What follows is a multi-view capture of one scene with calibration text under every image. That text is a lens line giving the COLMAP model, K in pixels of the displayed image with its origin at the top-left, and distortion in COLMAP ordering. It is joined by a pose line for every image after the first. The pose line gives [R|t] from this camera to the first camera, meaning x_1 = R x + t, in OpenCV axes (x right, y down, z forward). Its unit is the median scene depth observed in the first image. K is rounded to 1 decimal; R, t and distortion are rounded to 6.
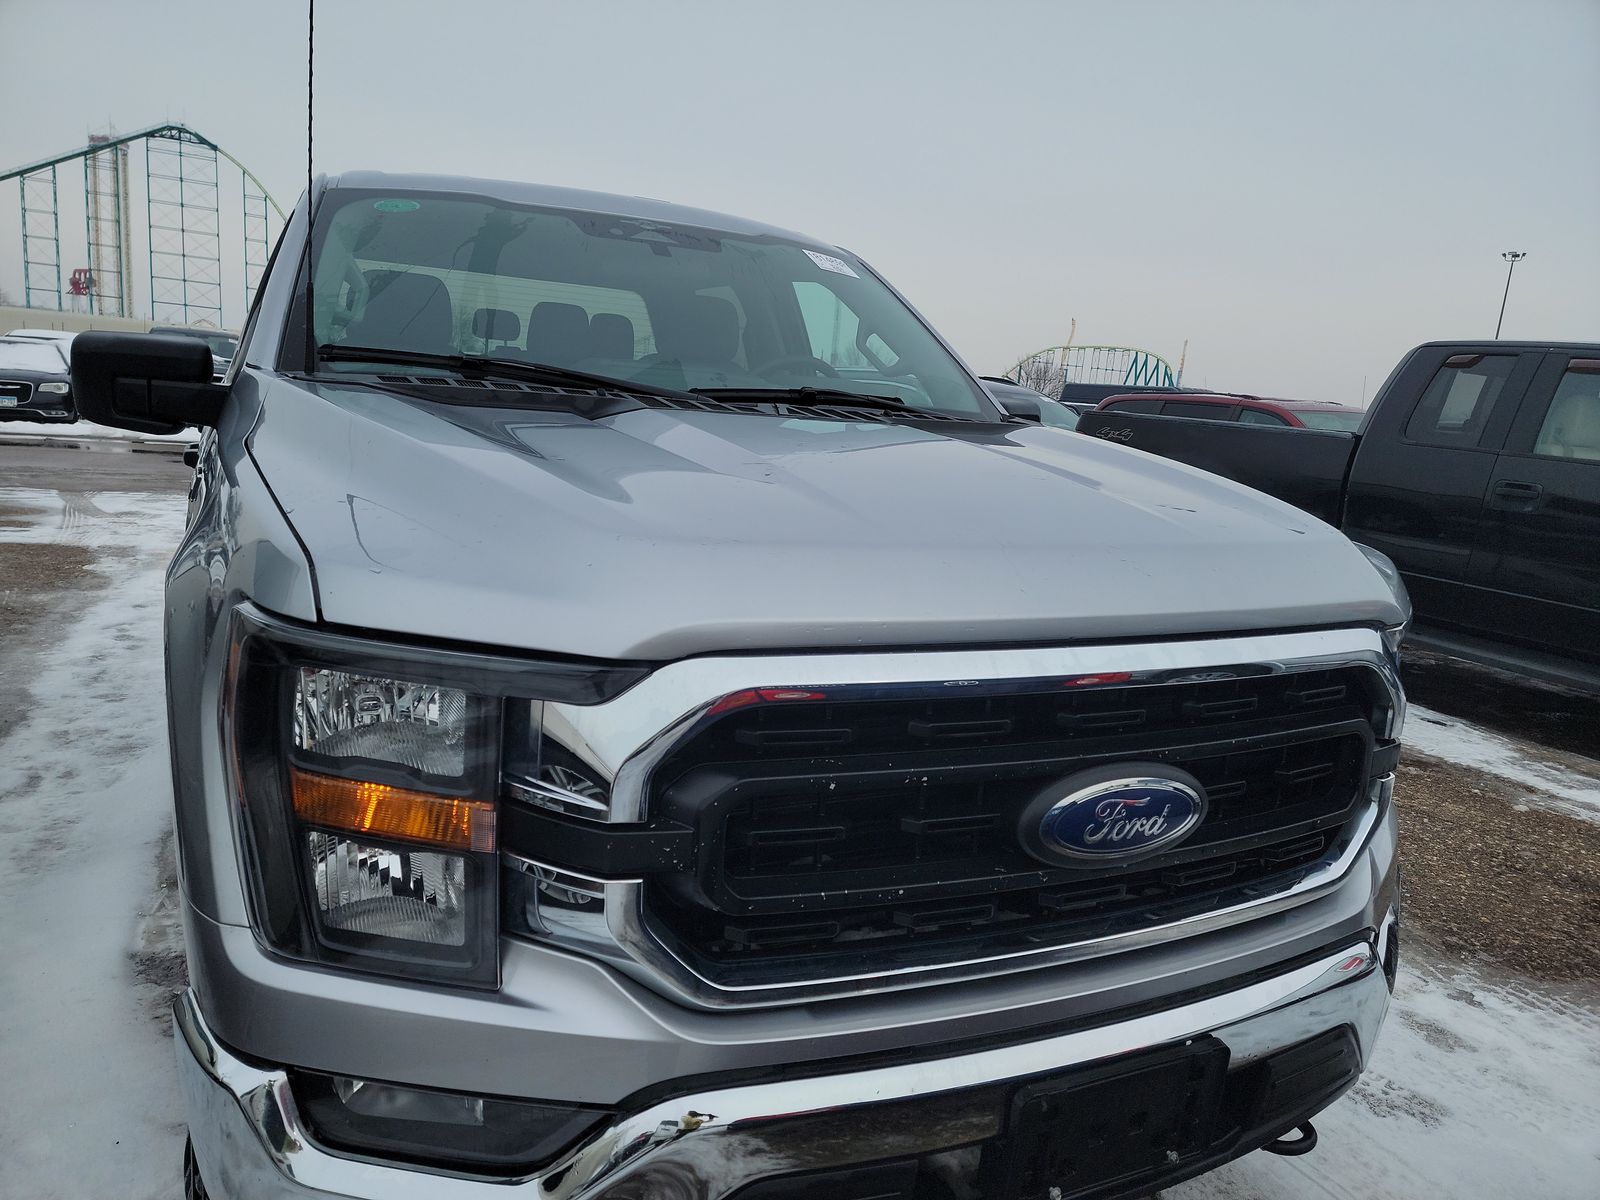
lens RADIAL K [[1117.6, 0, 801.8], [0, 1117.6, 605.3], [0, 0, 1]] dist [0.091528, -0.082955]
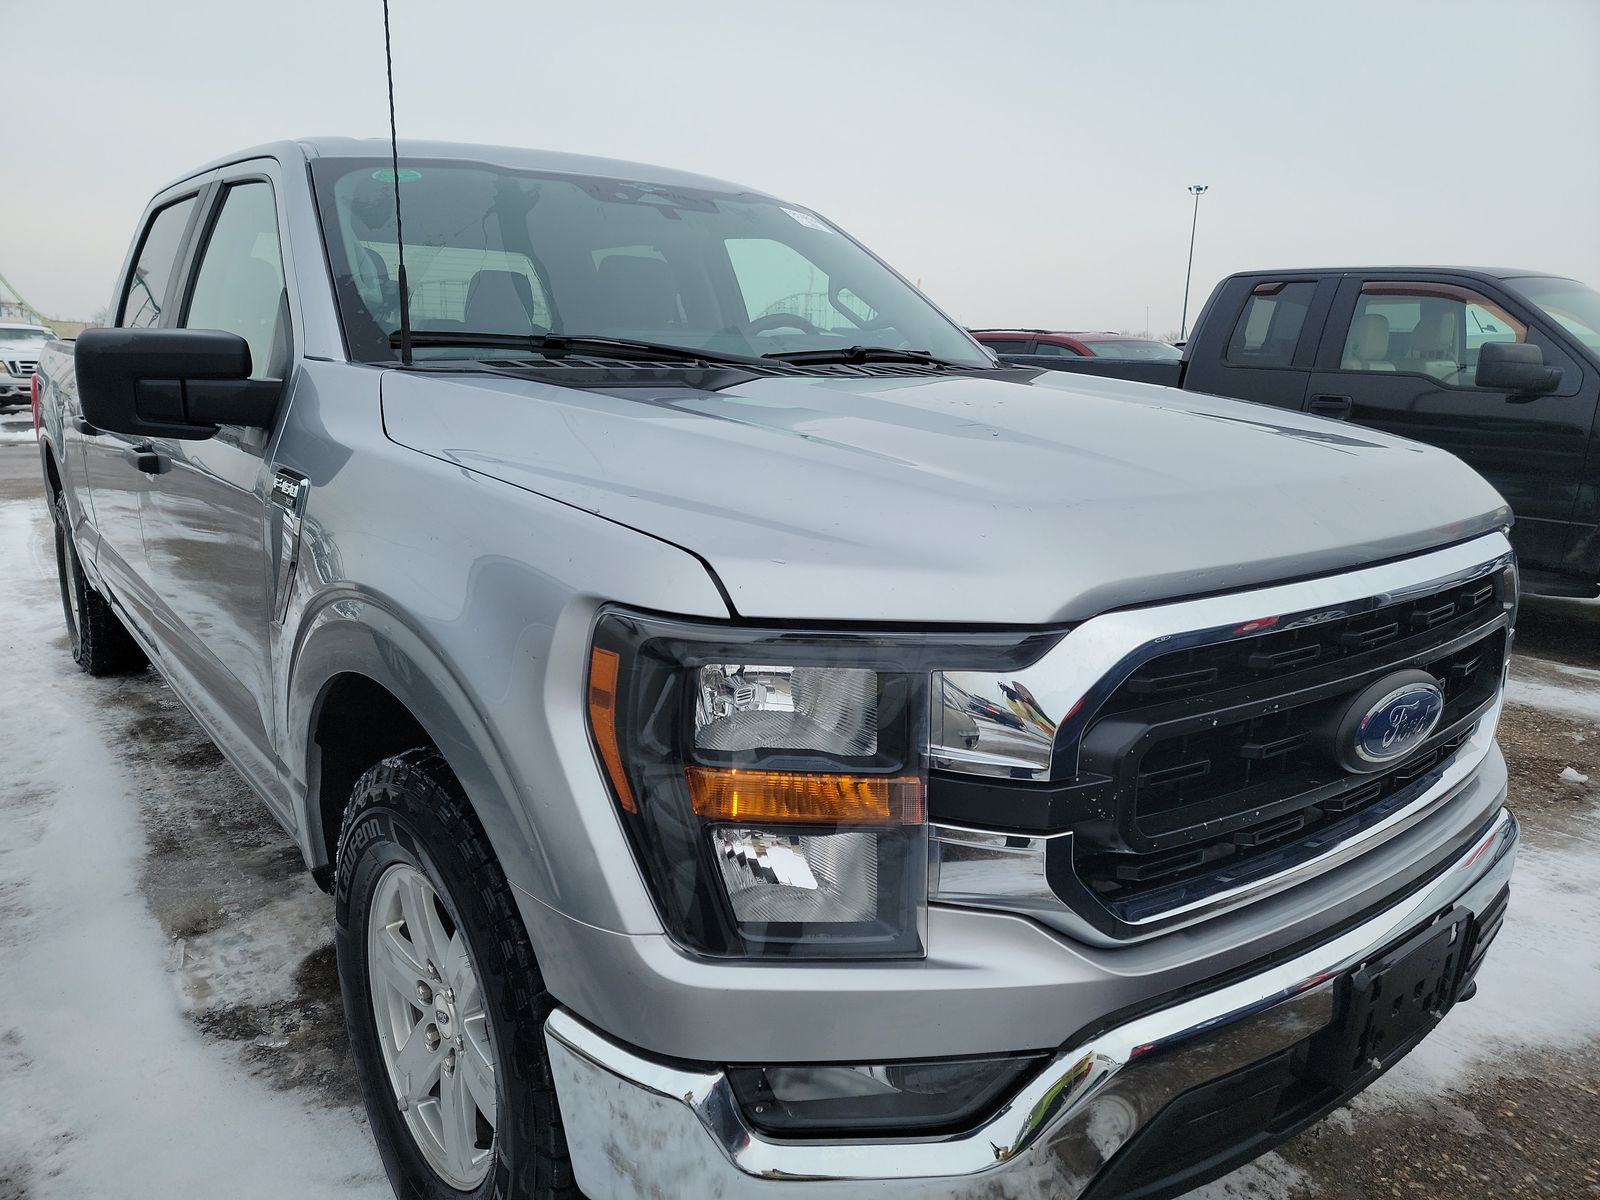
lens RADIAL K [[1131.4, 0, 800.9], [0, 1131.4, 583.8], [0, 0, 1]] dist [0.085799, -0.086363]
pose [[0.975099, -0.096845, 0.199505, -0.292490], [0.092252, 0.995214, 0.032213, -0.021425], [-0.201670, -0.013006, 0.979367, 0.008425]]
